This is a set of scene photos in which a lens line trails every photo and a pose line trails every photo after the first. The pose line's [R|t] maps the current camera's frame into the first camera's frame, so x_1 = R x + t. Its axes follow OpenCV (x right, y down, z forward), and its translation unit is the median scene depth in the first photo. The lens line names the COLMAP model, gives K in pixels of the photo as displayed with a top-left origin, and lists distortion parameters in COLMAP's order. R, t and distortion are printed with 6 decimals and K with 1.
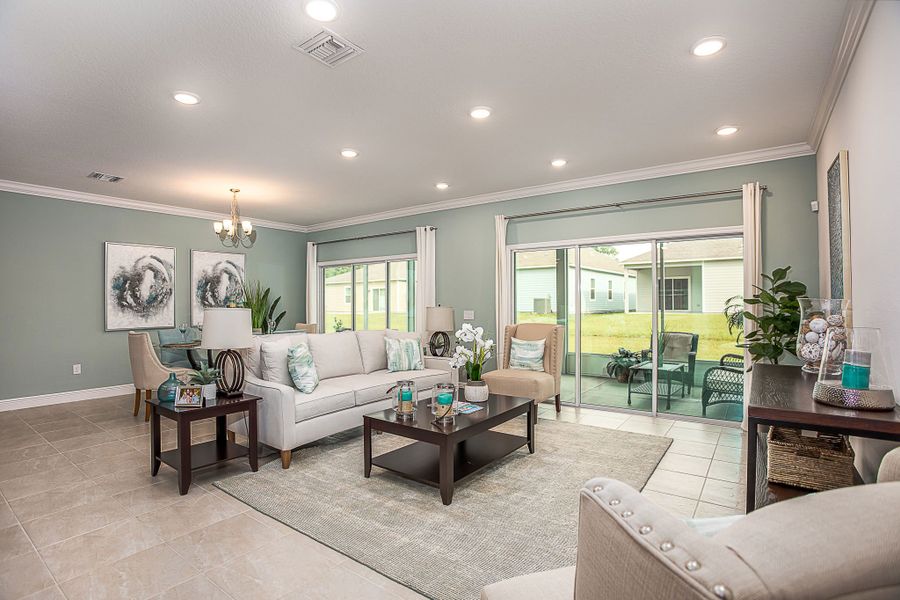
lens RADIAL K [[436.6, 0, 446.5], [0, 436.6, 303.1], [0, 0, 1]] dist [-0.132461, 0.068763]
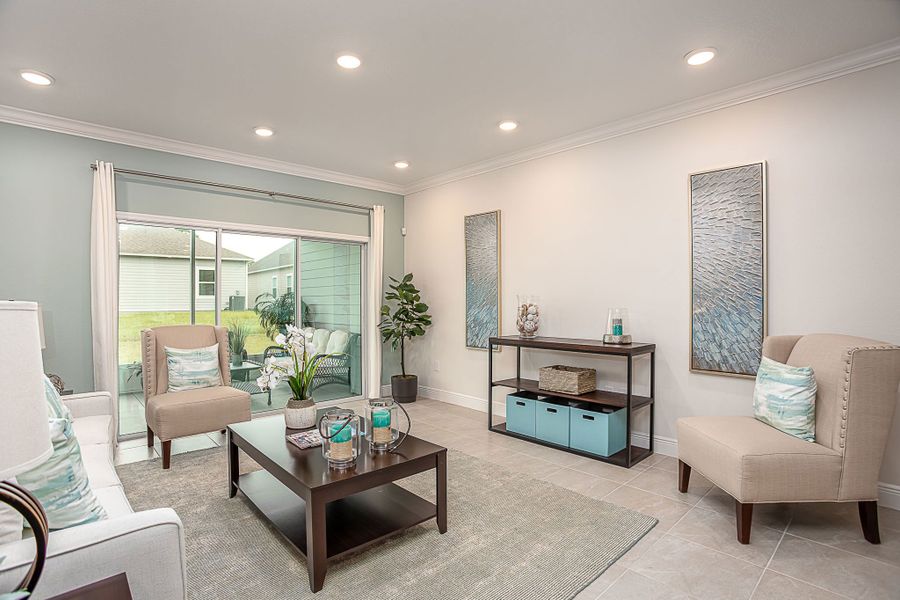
lens RADIAL K [[436.6, 0, 446.5], [0, 436.6, 303.1], [0, 0, 1]] dist [-0.132461, 0.068763]
pose [[0.195674, -0.005781, 0.980652, -0.398291], [0.004265, 0.999978, 0.005044, 0.005626], [-0.980660, 0.003196, 0.195694, 0.400005]]
